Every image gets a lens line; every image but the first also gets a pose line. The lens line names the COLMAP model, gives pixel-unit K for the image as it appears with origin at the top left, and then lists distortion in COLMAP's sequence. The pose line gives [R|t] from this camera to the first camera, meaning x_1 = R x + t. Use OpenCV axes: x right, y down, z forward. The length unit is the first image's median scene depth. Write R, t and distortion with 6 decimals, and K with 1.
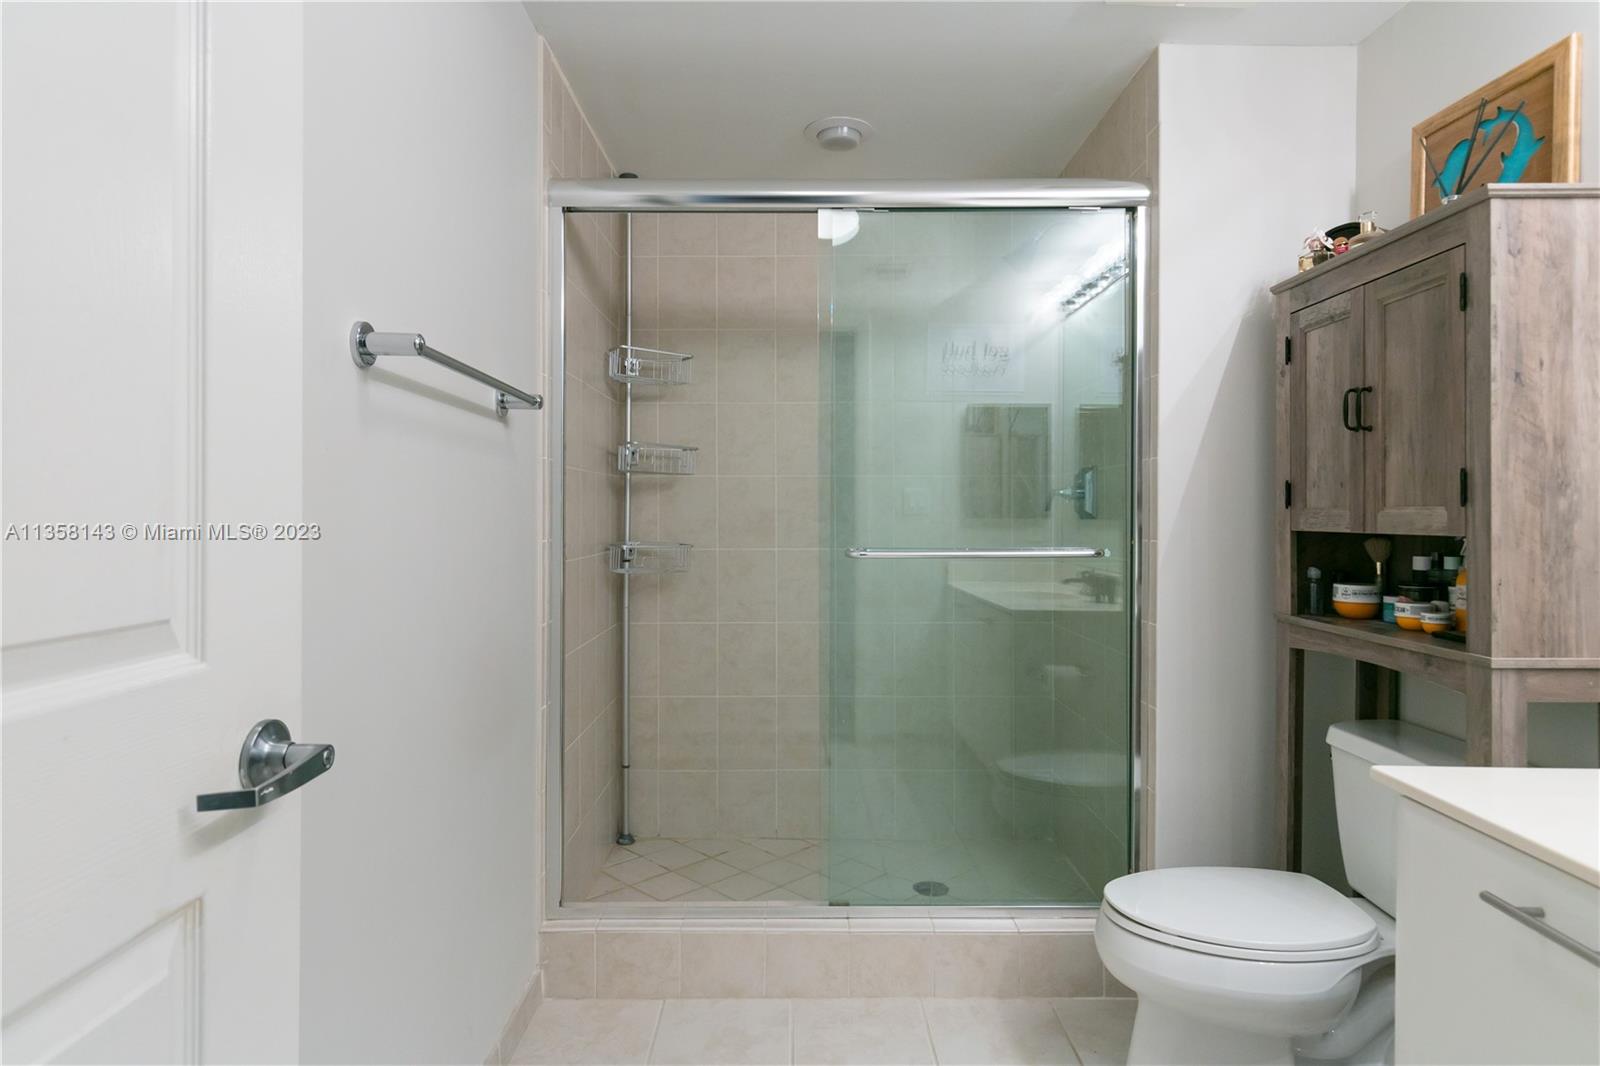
lens RADIAL K [[908.2, 0, 799.5], [0, 908.2, 509.4], [0, 0, 1]] dist [0.018501, -0.011126]
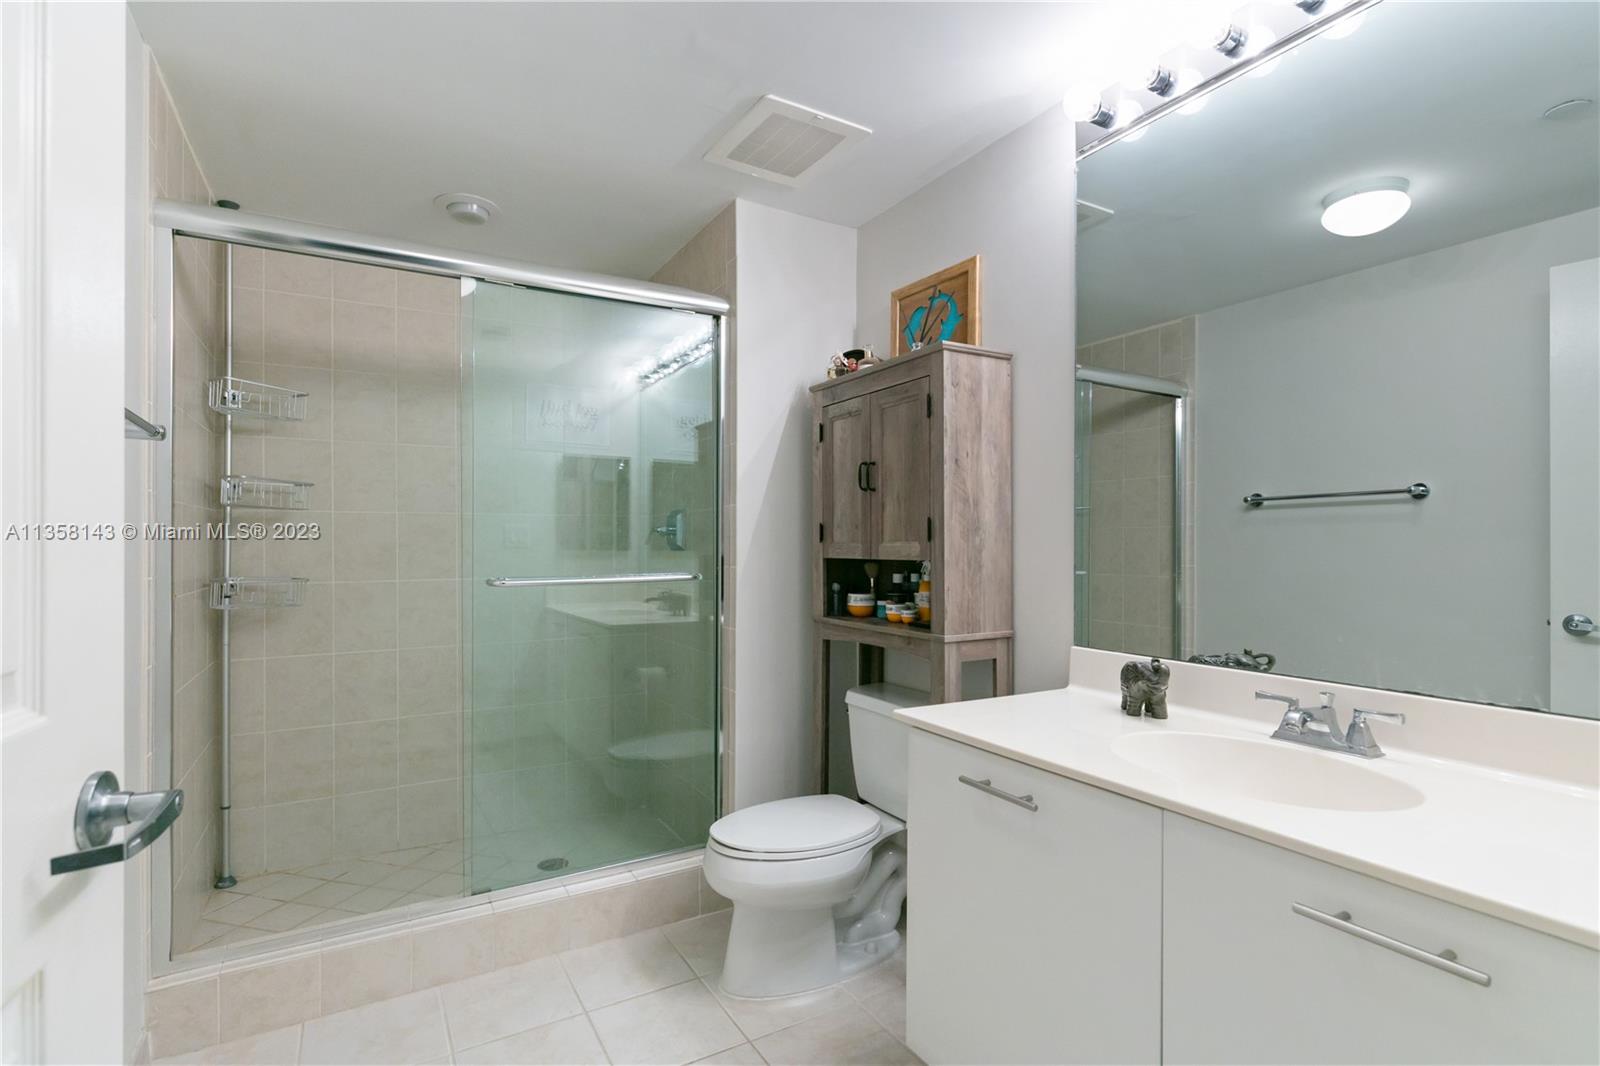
lens RADIAL K [[768.2, 0, 789.2], [0, 768.2, 539.5], [0, 0, 1]] dist [-0.004209, -0.000912]
pose [[0.865165, -0.000730, 0.501486, -0.105396], [0.001634, 0.999998, -0.001364, -0.003946], [-0.501484, 0.002000, 0.865165, -0.018905]]
